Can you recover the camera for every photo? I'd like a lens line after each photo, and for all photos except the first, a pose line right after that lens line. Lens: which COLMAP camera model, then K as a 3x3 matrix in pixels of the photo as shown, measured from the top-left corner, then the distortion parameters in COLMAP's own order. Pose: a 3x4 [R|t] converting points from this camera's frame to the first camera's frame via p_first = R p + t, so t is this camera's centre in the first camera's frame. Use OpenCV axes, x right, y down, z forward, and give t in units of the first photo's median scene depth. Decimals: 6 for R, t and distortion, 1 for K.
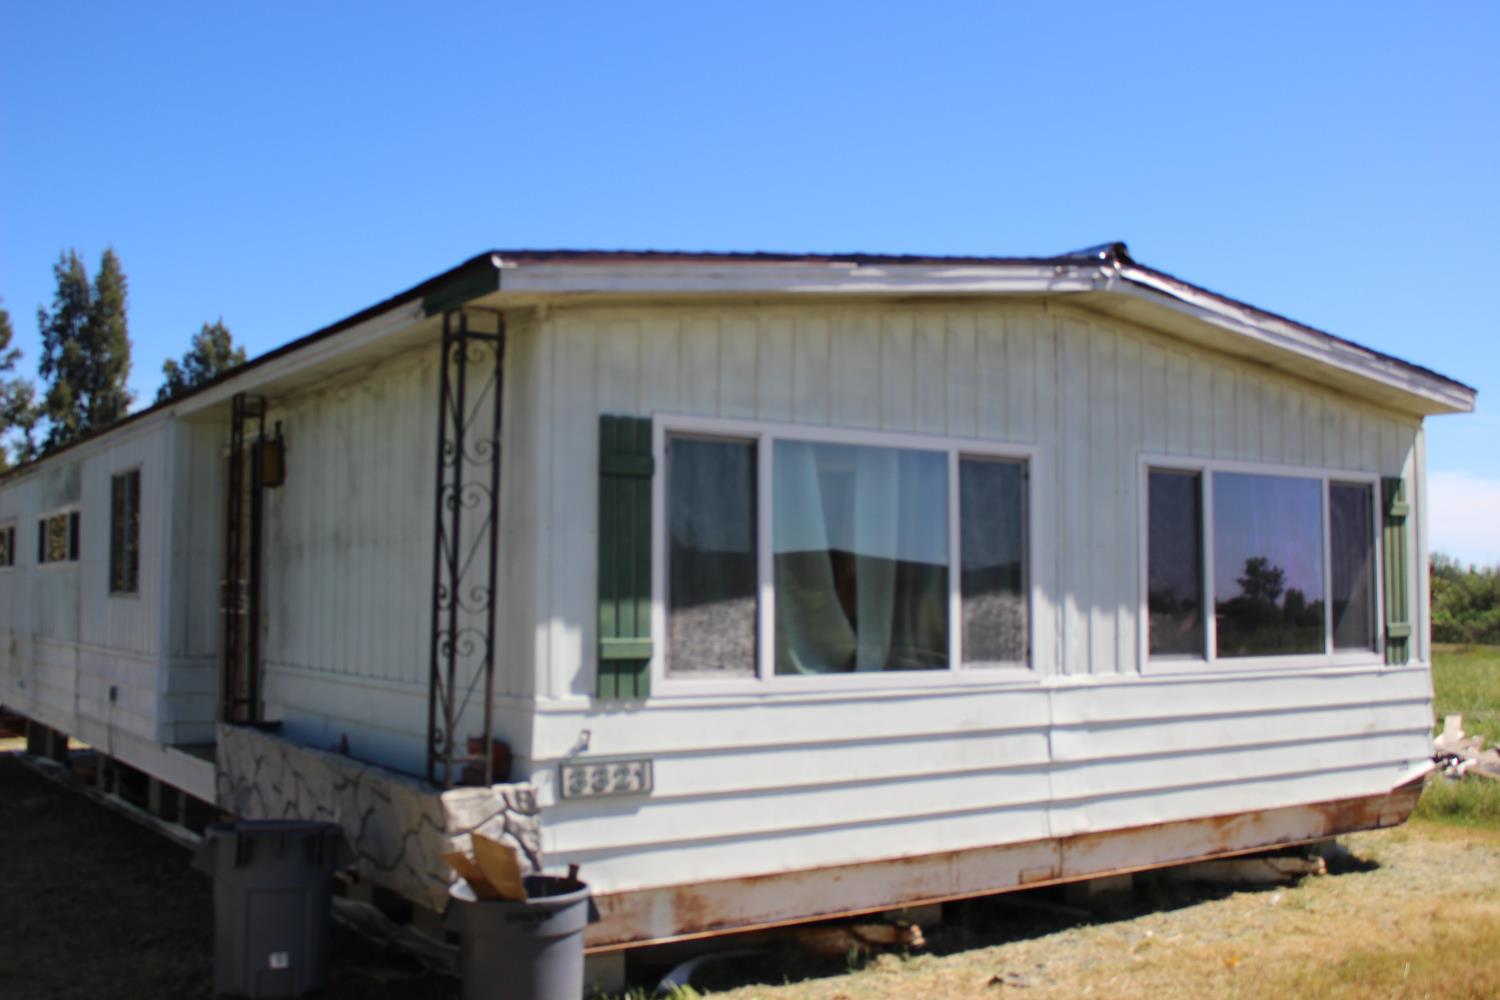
lens RADIAL K [[1518.0, 0, 750.0], [0, 1518.0, 500.0], [0, 0, 1]] dist [-0.099298, 0.007091]
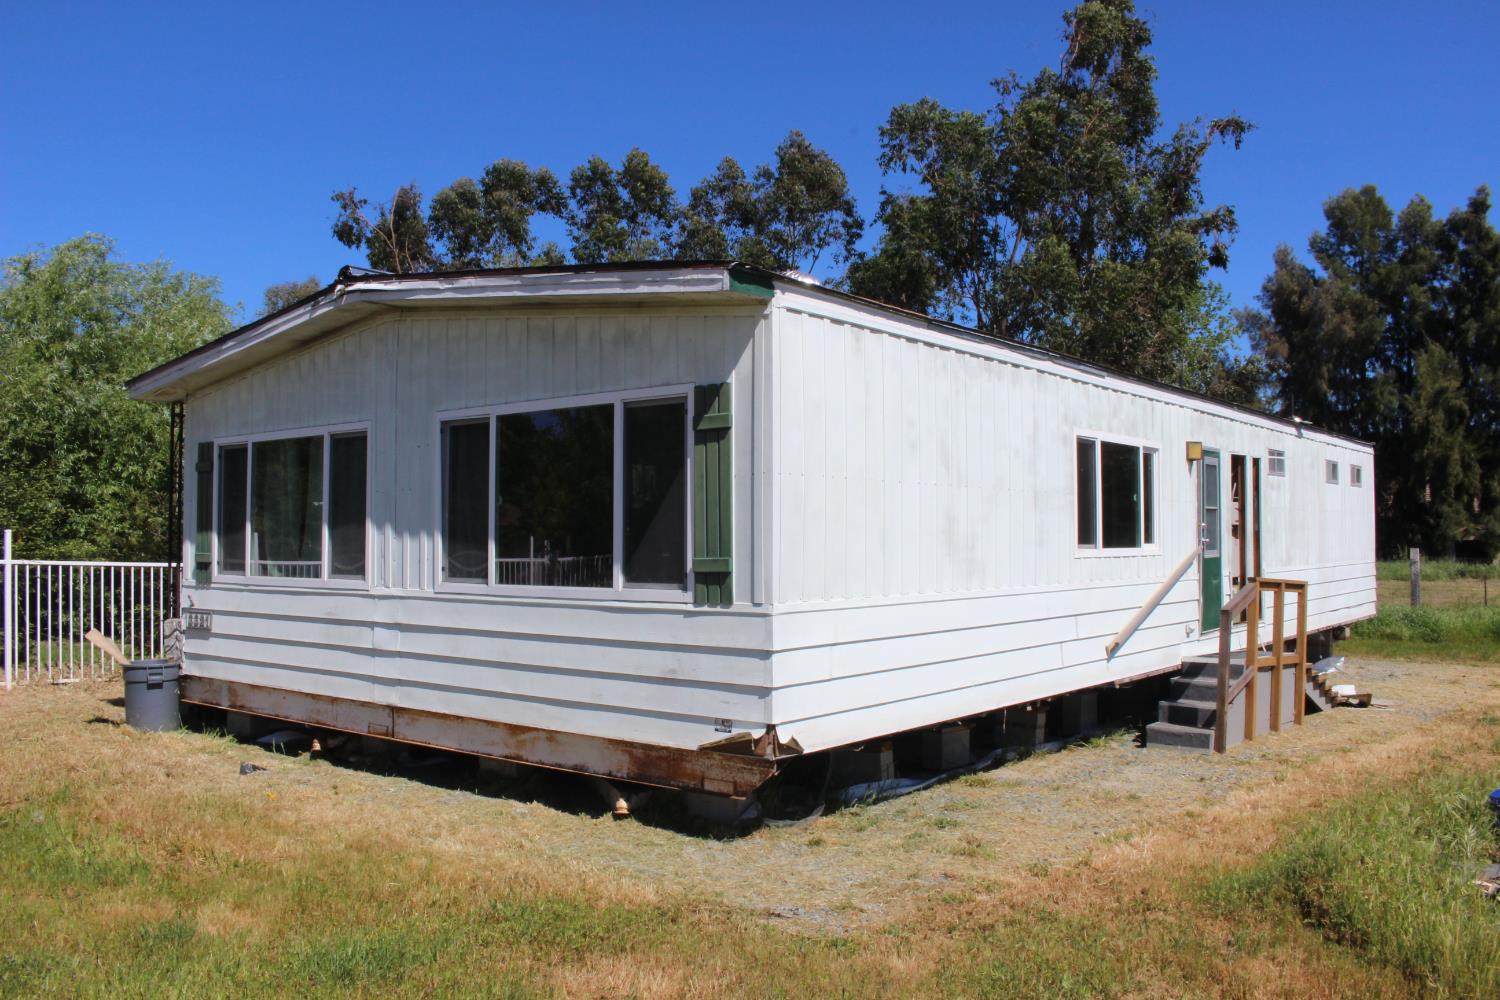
lens RADIAL K [[1253.1, 0, 750.0], [0, 1253.1, 500.0], [0, 0, 1]] dist [-0.127830, 0.008582]
pose [[0.287878, -0.037517, -0.956932, 1.268514], [0.060694, 0.997938, -0.020866, 0.075273], [0.955742, -0.052073, 0.289562, 0.921391]]
